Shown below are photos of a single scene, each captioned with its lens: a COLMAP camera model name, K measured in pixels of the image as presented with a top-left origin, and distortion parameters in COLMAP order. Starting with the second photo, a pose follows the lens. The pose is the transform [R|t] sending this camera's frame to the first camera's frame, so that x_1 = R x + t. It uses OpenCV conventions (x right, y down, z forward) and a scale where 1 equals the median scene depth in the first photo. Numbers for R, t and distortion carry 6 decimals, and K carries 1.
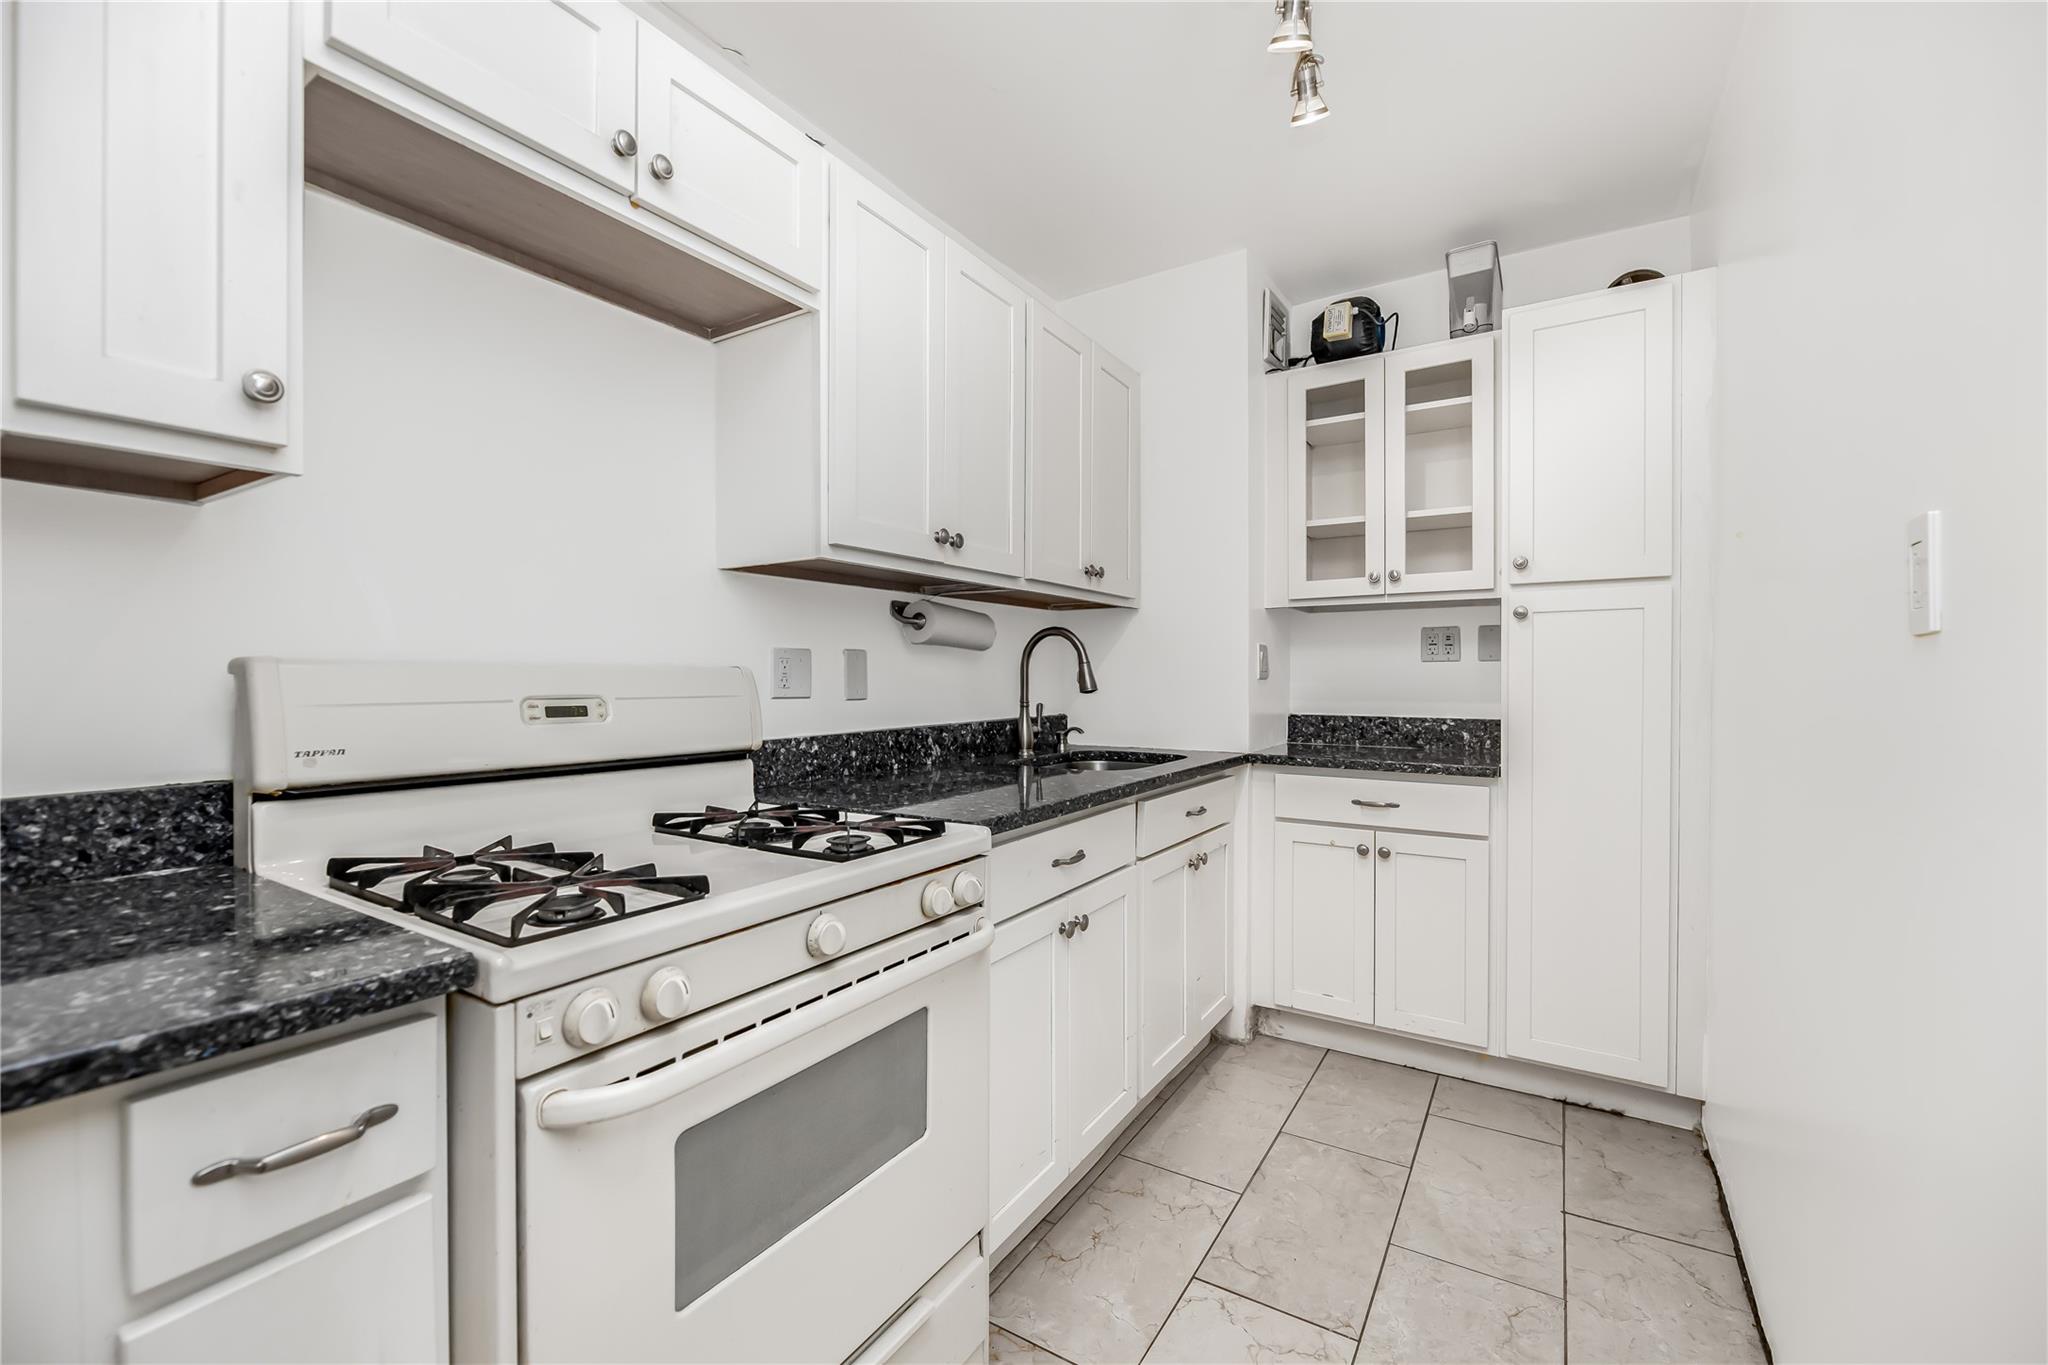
lens RADIAL K [[853.6, 0, 989.6], [0, 853.6, 692.6], [0, 0, 1]] dist [0.002724, -0.004389]
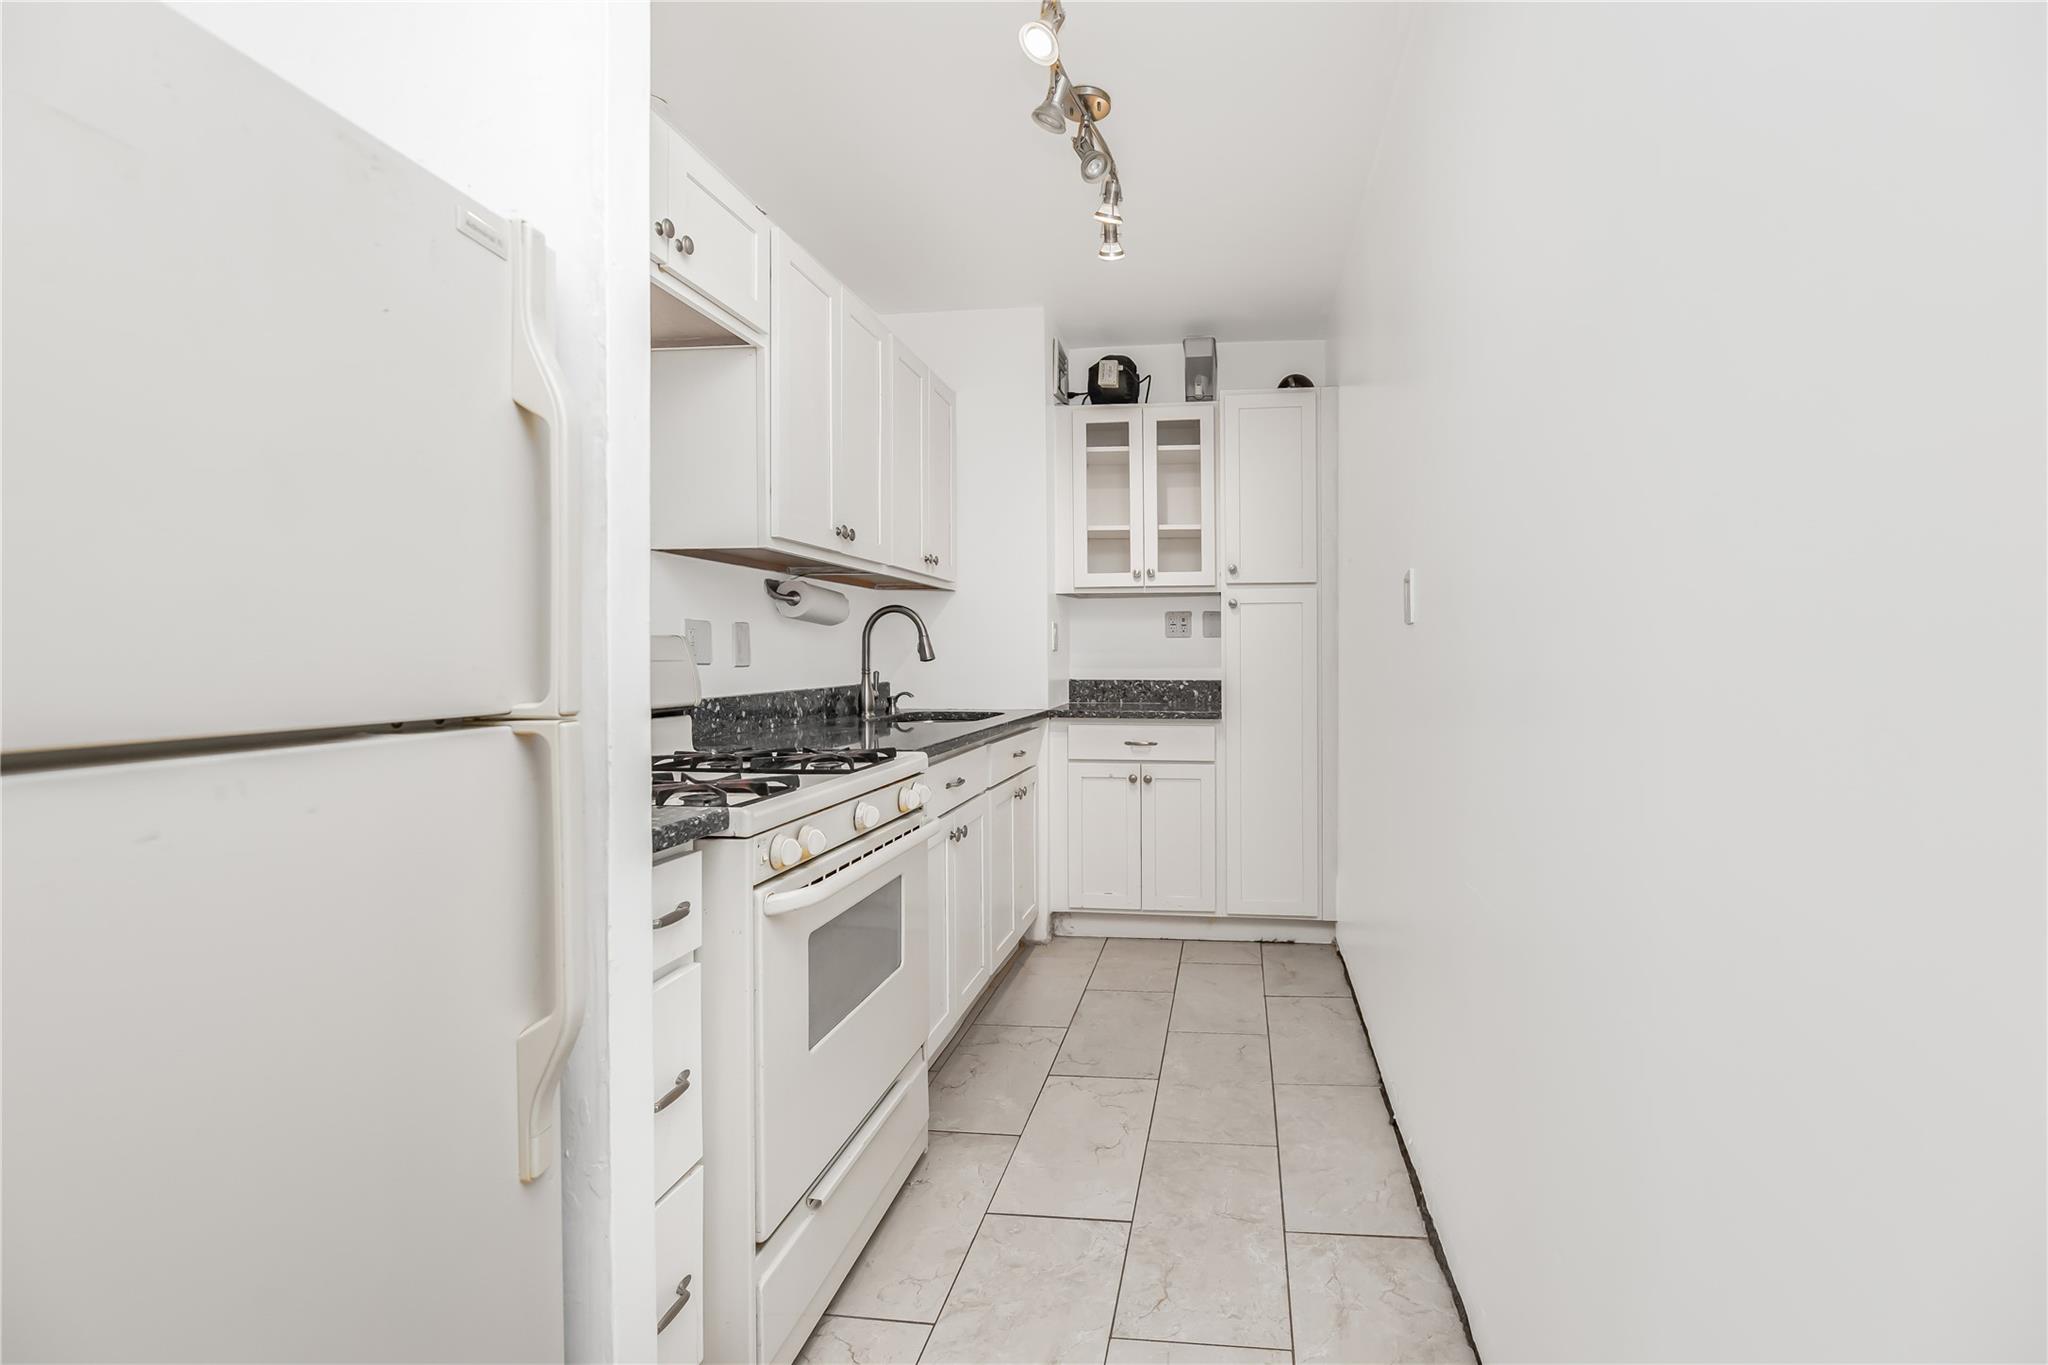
lens RADIAL K [[916.4, 0, 1130.2], [0, 916.4, 672.0], [0, 0, 1]] dist [0.001439, 0.000238]
pose [[0.890345, -0.009774, 0.455182, -0.218270], [0.009800, 0.999949, 0.002303, 0.015363], [-0.455181, 0.002410, 0.890396, -0.273270]]
